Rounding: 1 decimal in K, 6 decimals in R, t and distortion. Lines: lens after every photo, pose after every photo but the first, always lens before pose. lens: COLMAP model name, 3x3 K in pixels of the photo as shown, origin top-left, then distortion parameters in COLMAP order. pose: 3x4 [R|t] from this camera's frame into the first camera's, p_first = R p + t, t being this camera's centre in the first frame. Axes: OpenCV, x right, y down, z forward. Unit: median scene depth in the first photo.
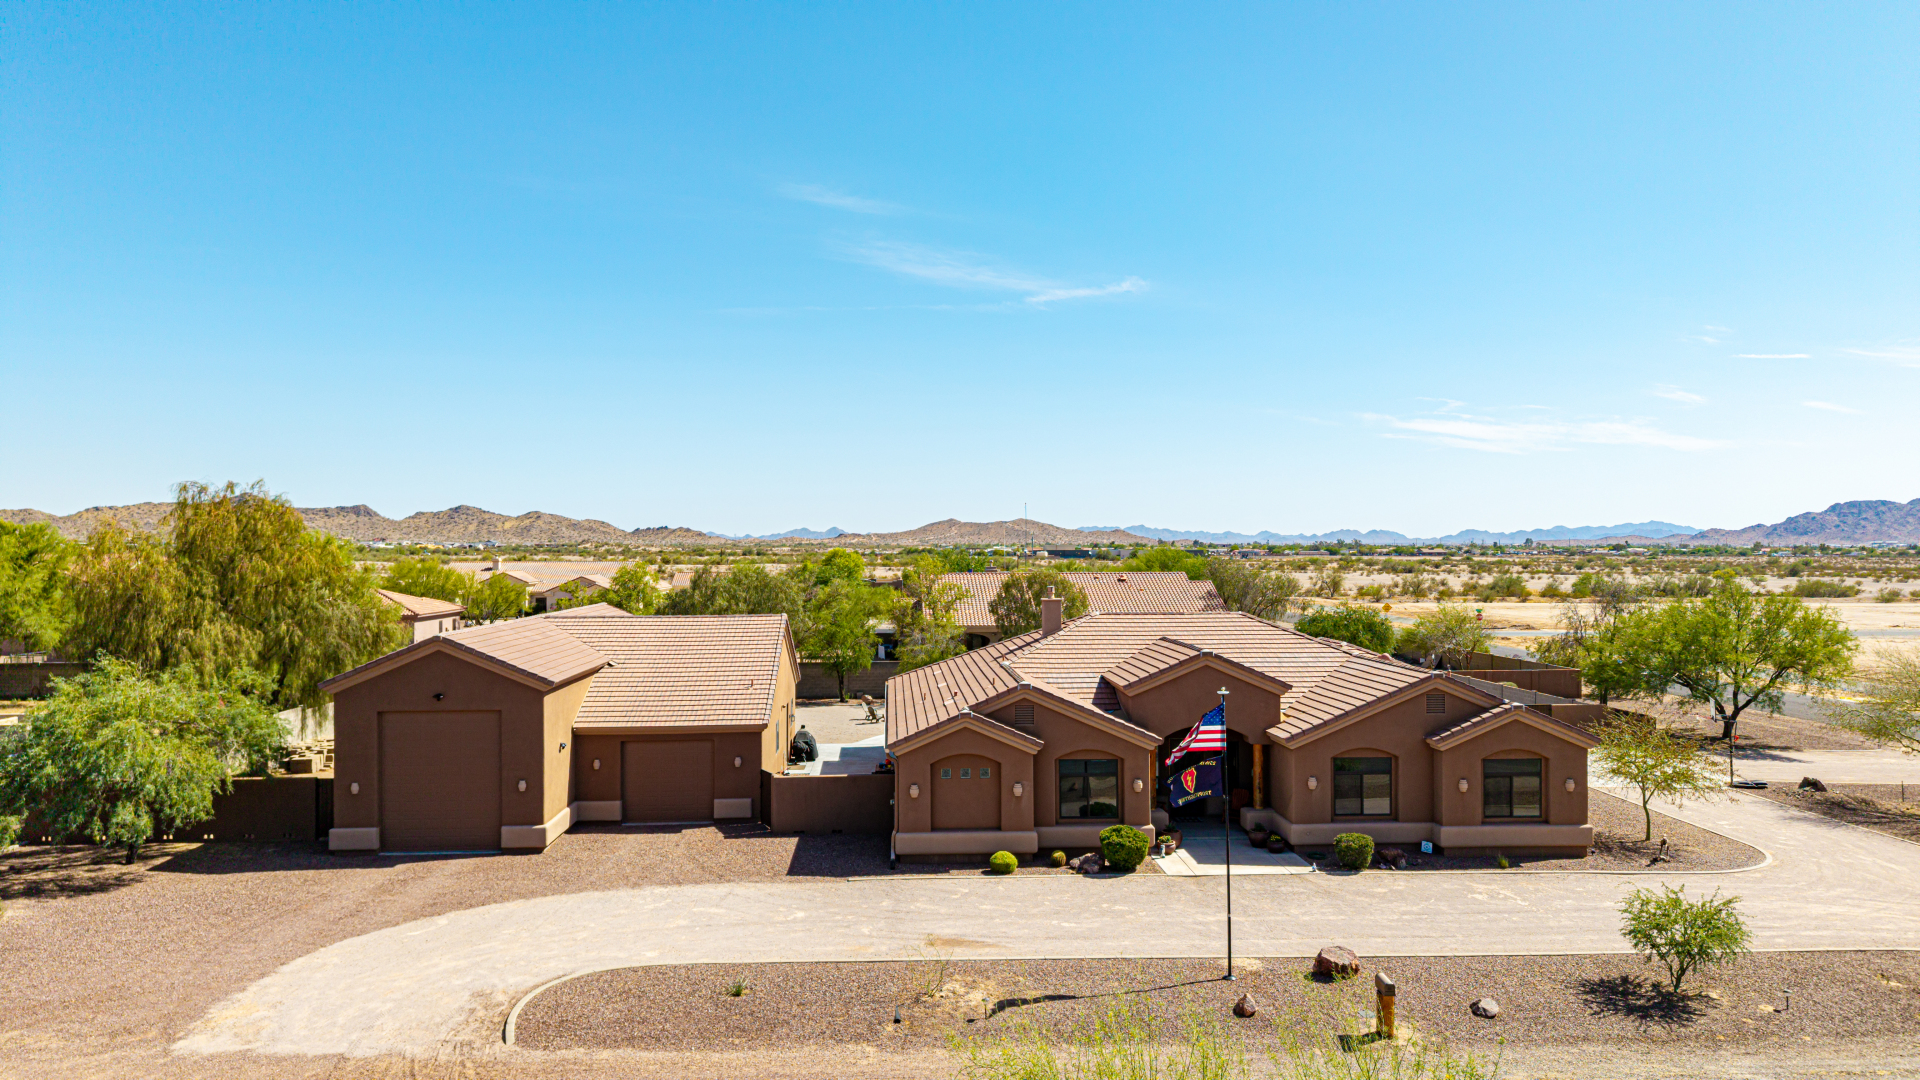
lens RADIAL K [[1279.0, 0, 953.7], [0, 1279.0, 559.7], [0, 0, 1]] dist [0.025192, -0.023433]
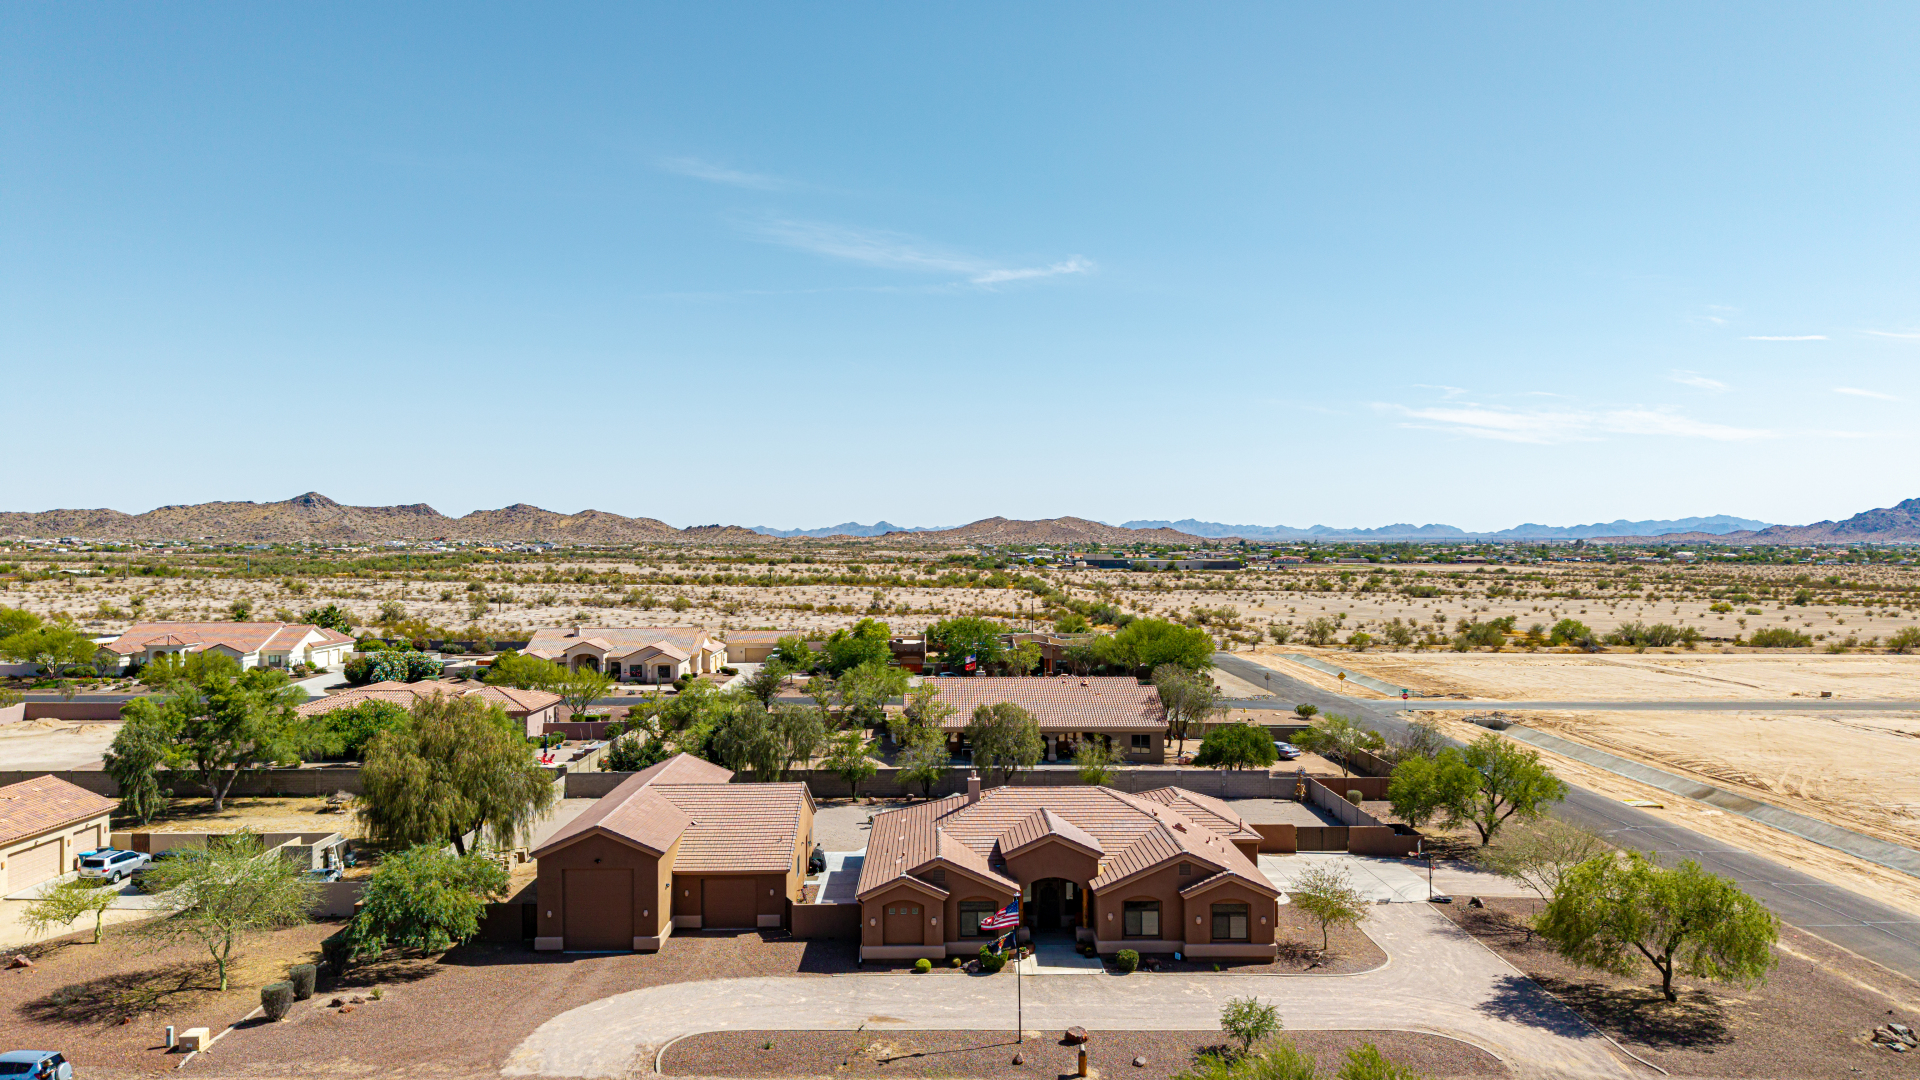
lens RADIAL K [[1279.0, 0, 948.3], [0, 1279.0, 557.1], [0, 0, 1]] dist [0.025192, -0.023433]
pose [[0.999119, -0.000377, -0.041964, 0.138408], [0.000447, 0.999999, 0.001656, -0.301875], [0.041963, -0.001674, 0.999118, -0.691161]]
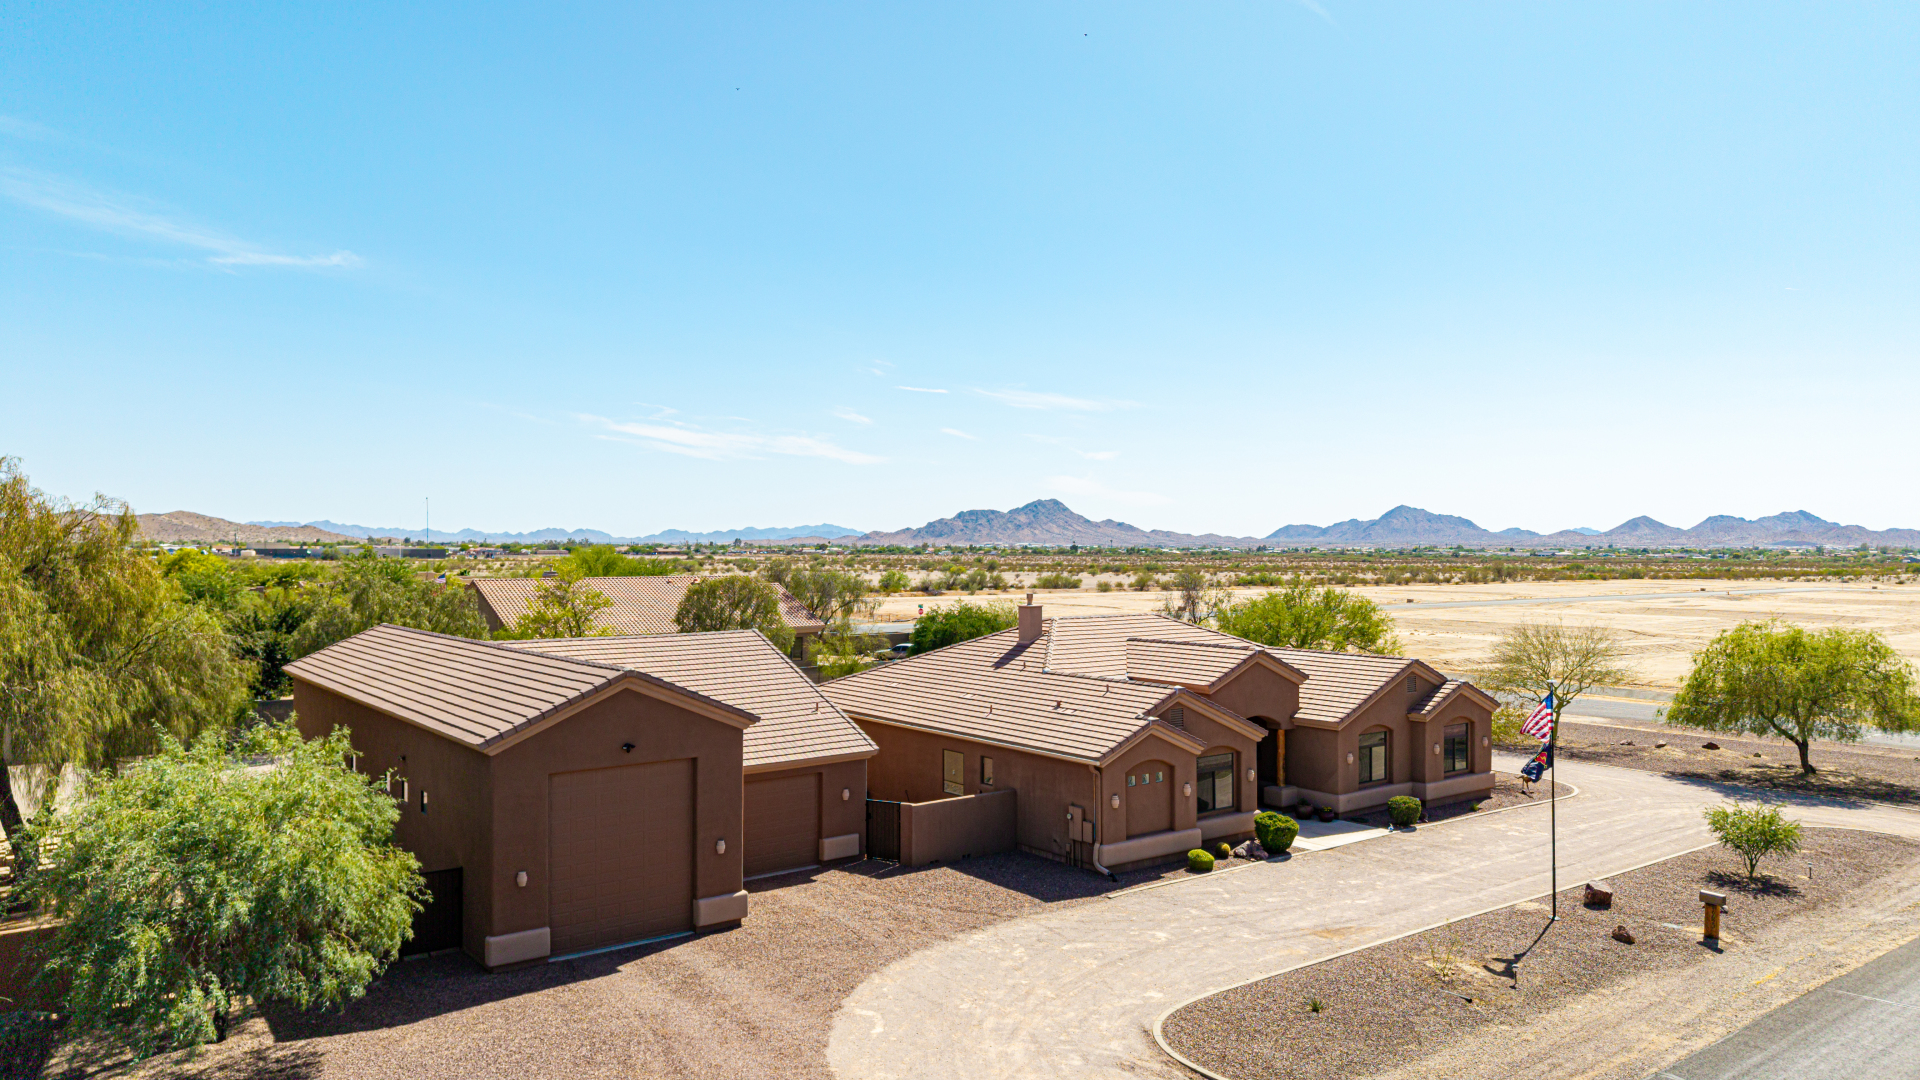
lens RADIAL K [[1279.0, 0, 951.2], [0, 1279.0, 518.6], [0, 0, 1]] dist [0.025192, -0.023433]
pose [[0.826911, 0.014819, 0.562138, -0.685589], [0.002797, 0.999532, -0.030465, -0.009721], [-0.562326, 0.026764, 0.826482, 0.229526]]
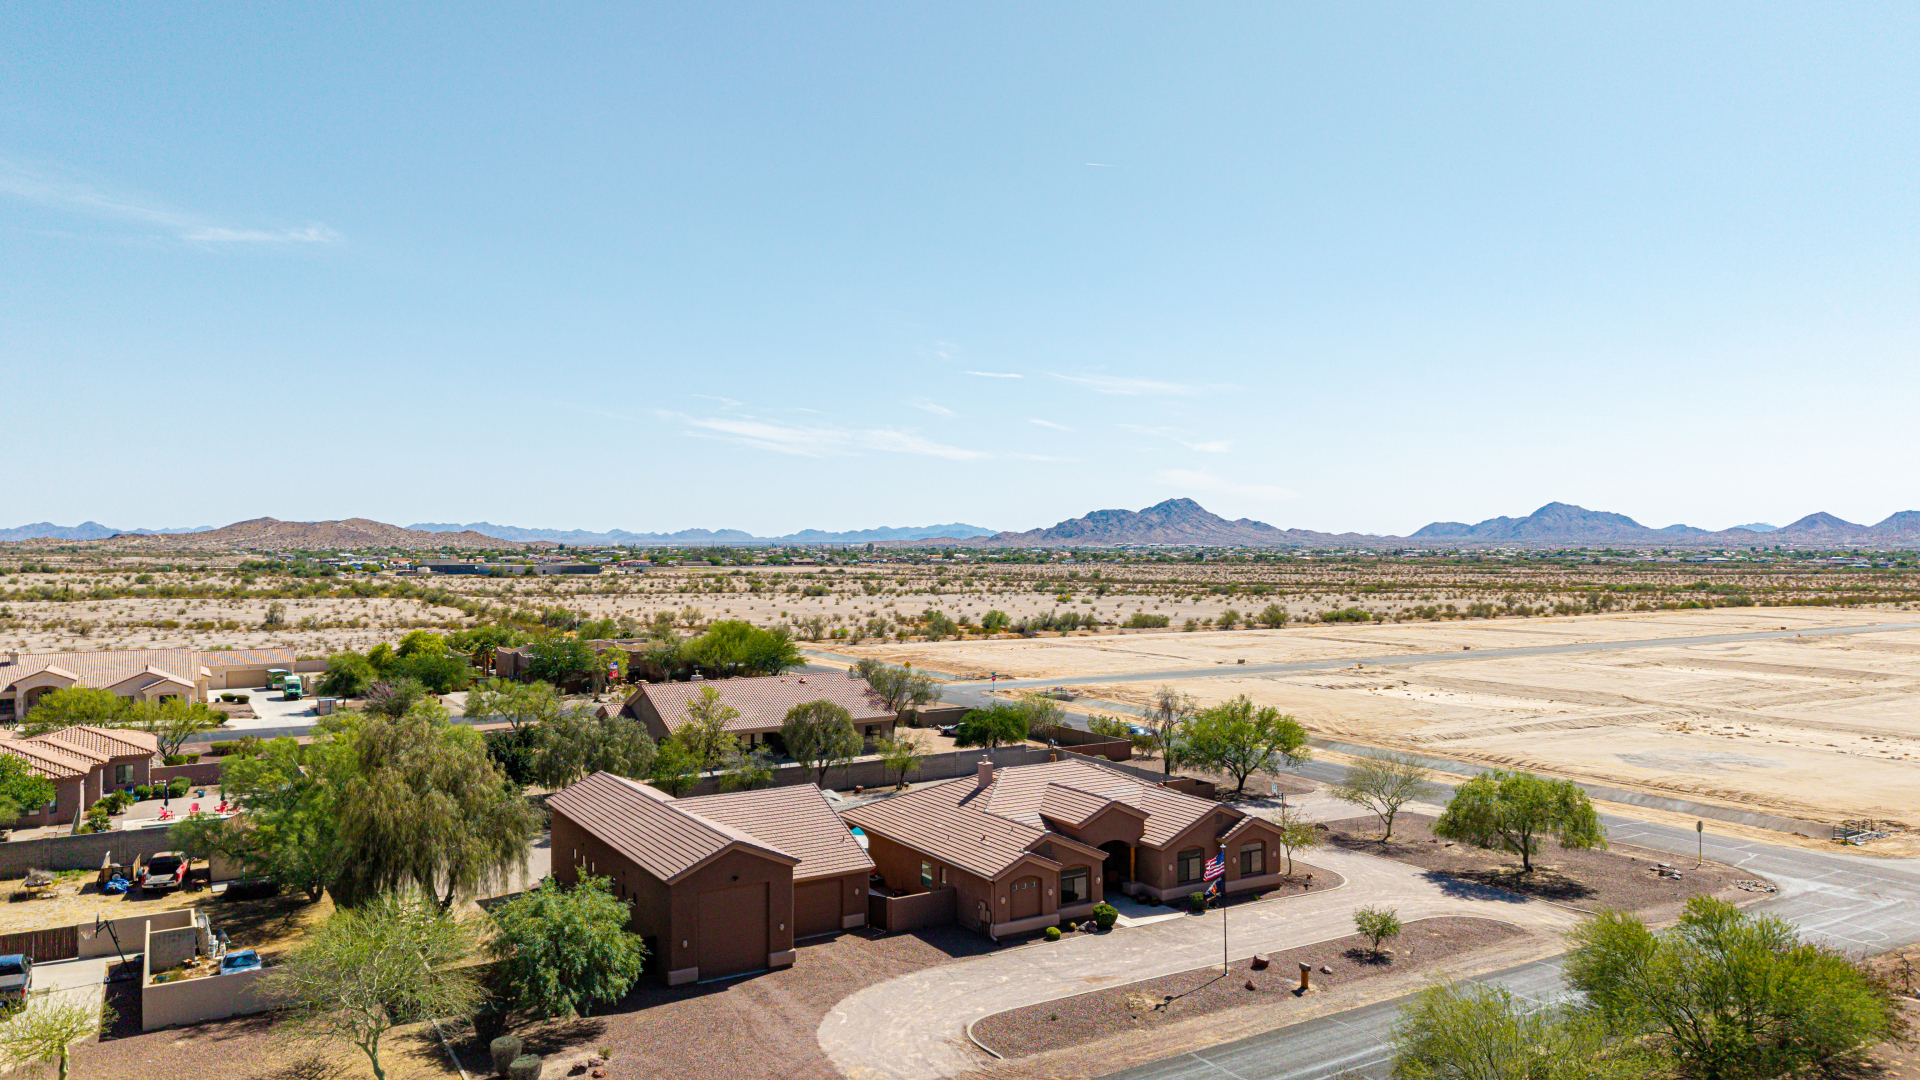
lens RADIAL K [[1279.0, 0, 943.8], [0, 1279.0, 519.9], [0, 0, 1]] dist [0.025192, -0.023433]
pose [[0.883174, 0.007777, 0.468980, -0.929270], [0.006466, 0.999566, -0.028751, -0.294545], [-0.469000, 0.028425, 0.882741, -0.555221]]
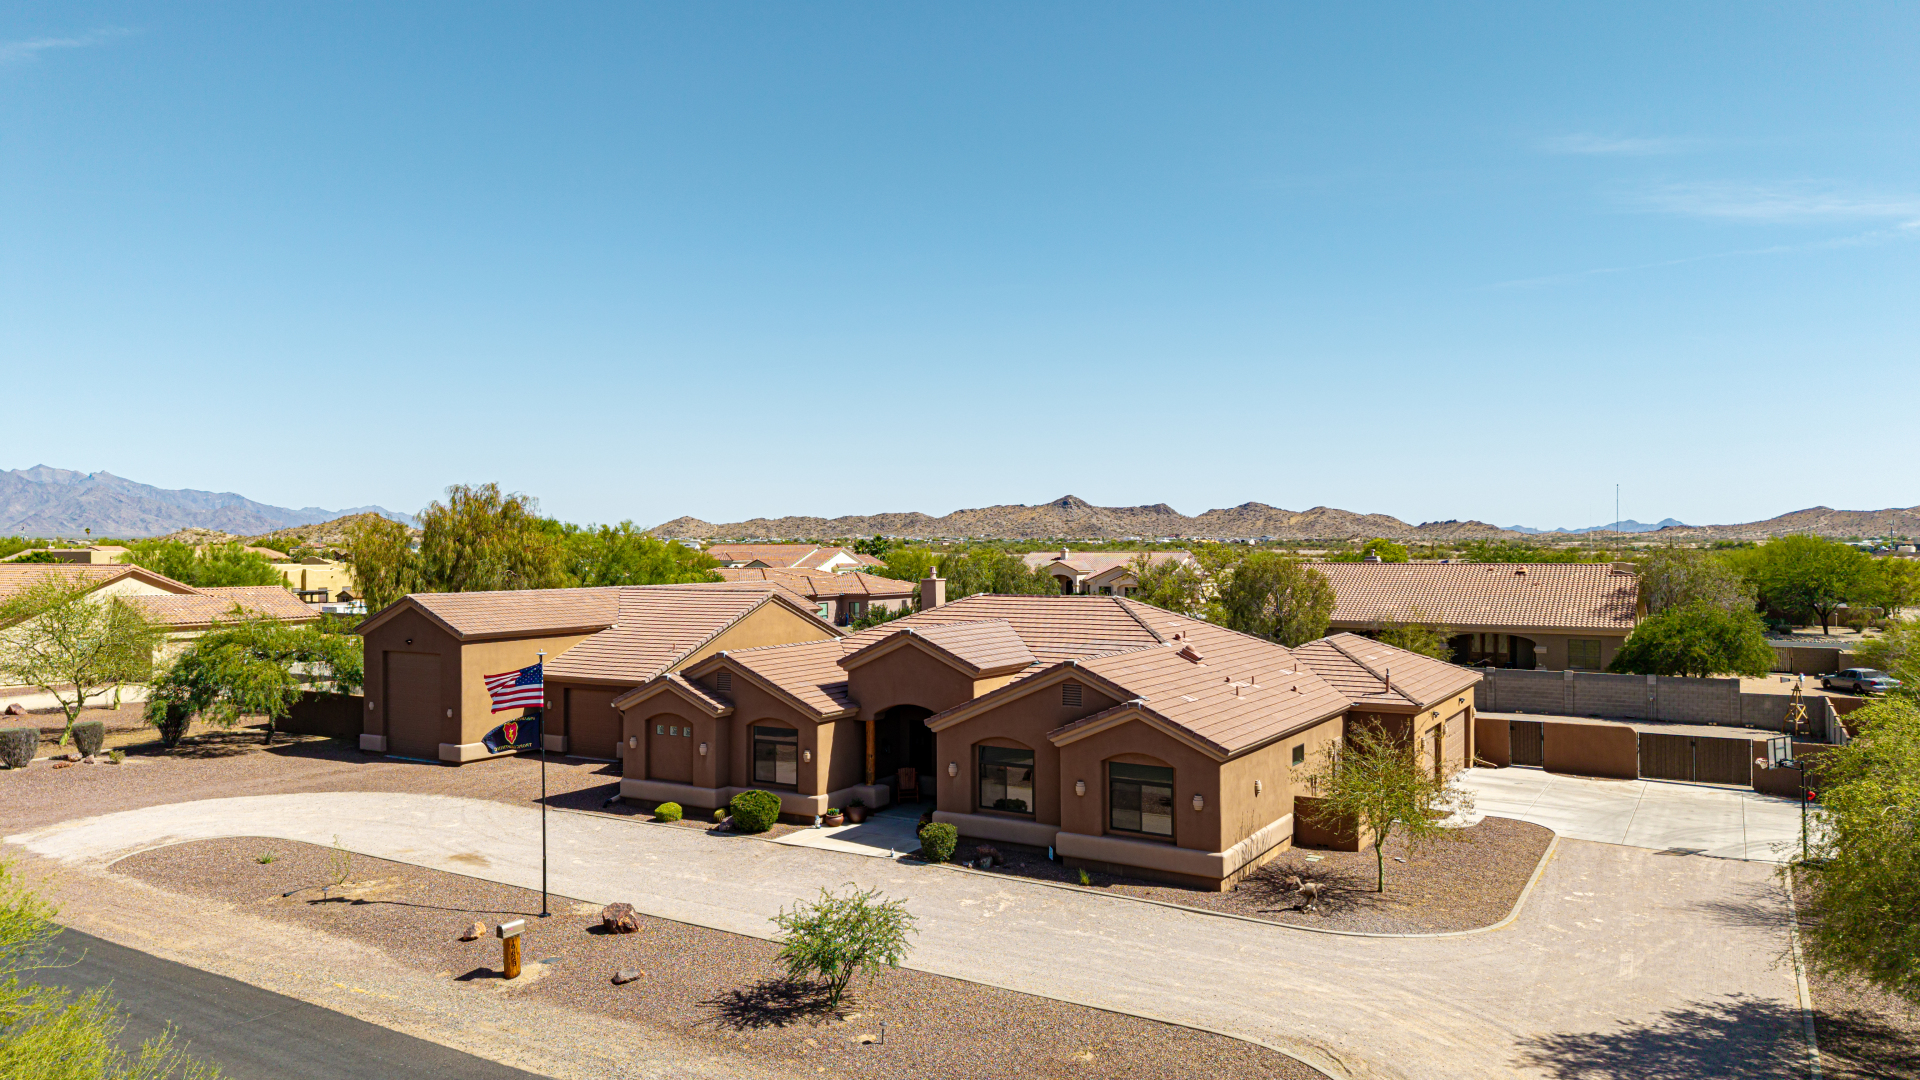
lens RADIAL K [[1279.0, 0, 948.9], [0, 1279.0, 573.2], [0, 0, 1]] dist [0.025192, -0.023433]
pose [[0.824639, 0.011564, -0.565541, 0.814682], [-0.003425, 0.999875, 0.015451, 0.013238], [0.565648, -0.010804, 0.824576, 0.220814]]
